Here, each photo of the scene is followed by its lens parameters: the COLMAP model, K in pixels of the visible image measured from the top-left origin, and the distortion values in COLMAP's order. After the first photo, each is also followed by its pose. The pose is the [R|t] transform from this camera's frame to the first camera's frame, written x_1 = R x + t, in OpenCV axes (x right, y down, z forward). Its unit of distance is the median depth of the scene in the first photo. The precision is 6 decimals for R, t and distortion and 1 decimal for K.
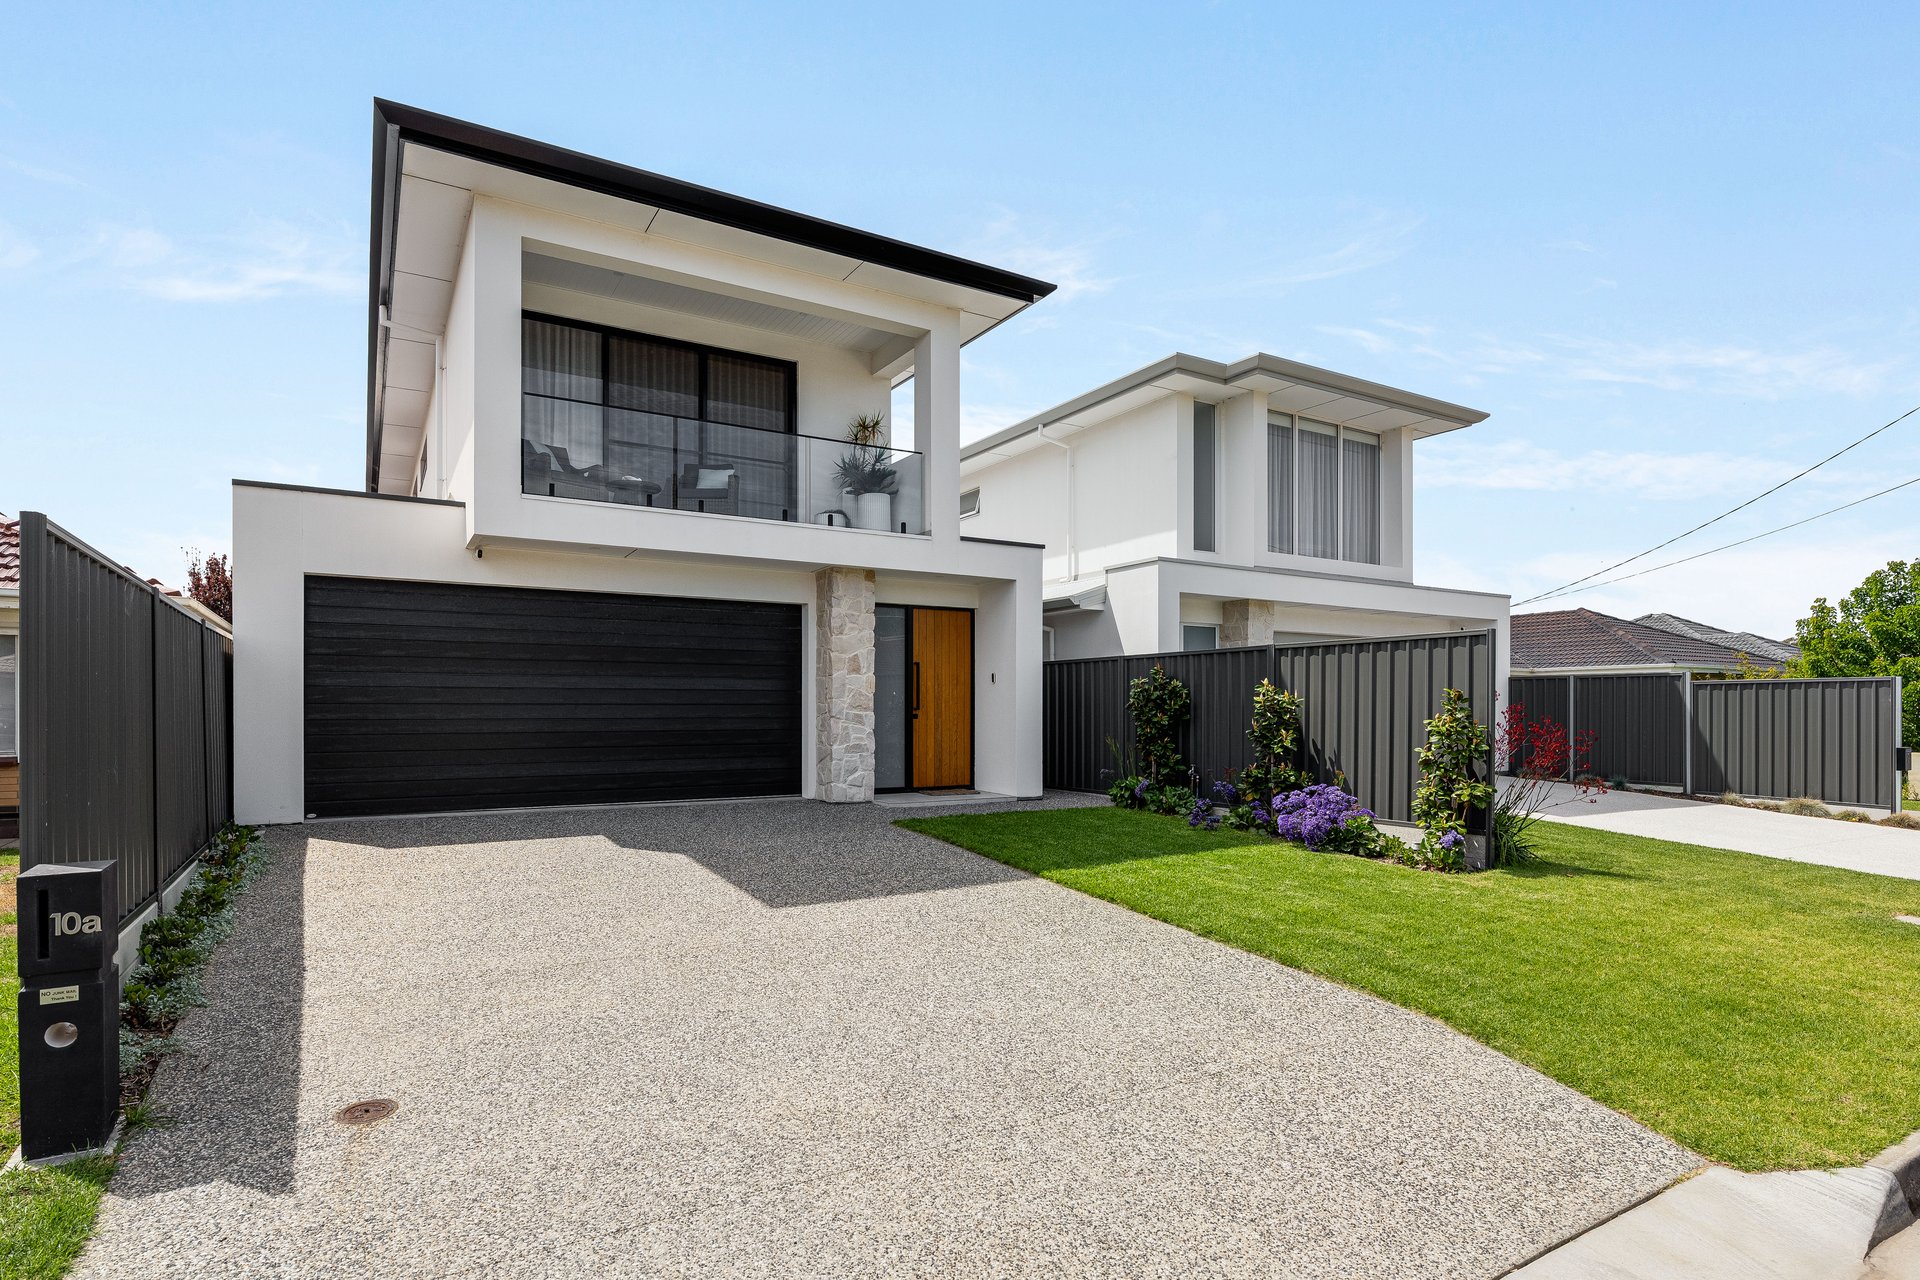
lens RADIAL K [[929.6, 0, 888.3], [0, 929.6, 701.4], [0, 0, 1]] dist [-0.005070, 0.000553]
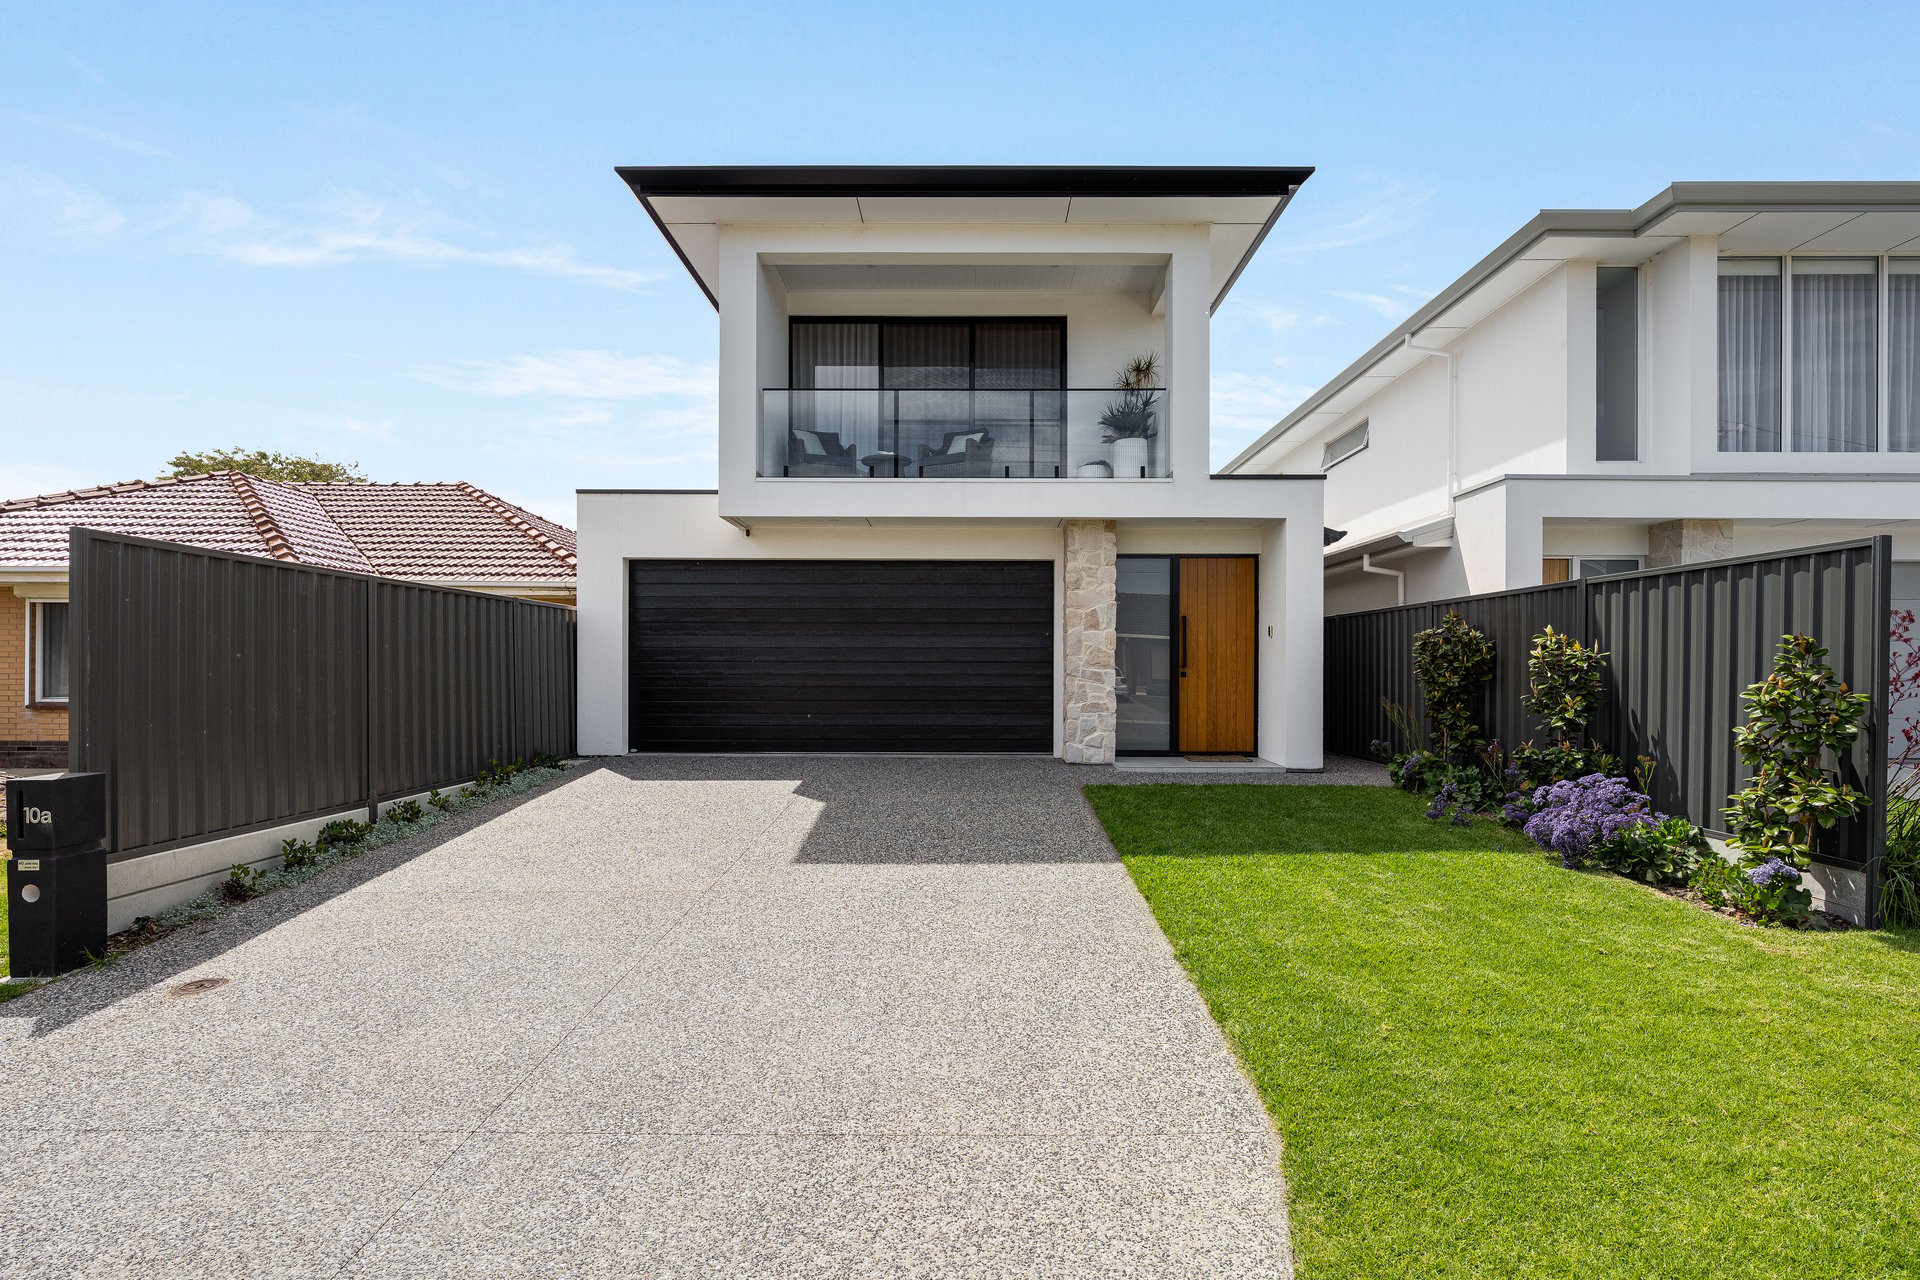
lens RADIAL K [[873.5, 0, 964.0], [0, 873.5, 660.9], [0, 0, 1]] dist [-0.003574, 0.000243]
pose [[0.875979, -0.001983, -0.482345, 0.290145], [0.002338, 0.999997, 0.000135, 0.002055], [0.482343, -0.001246, 0.875981, 0.150835]]
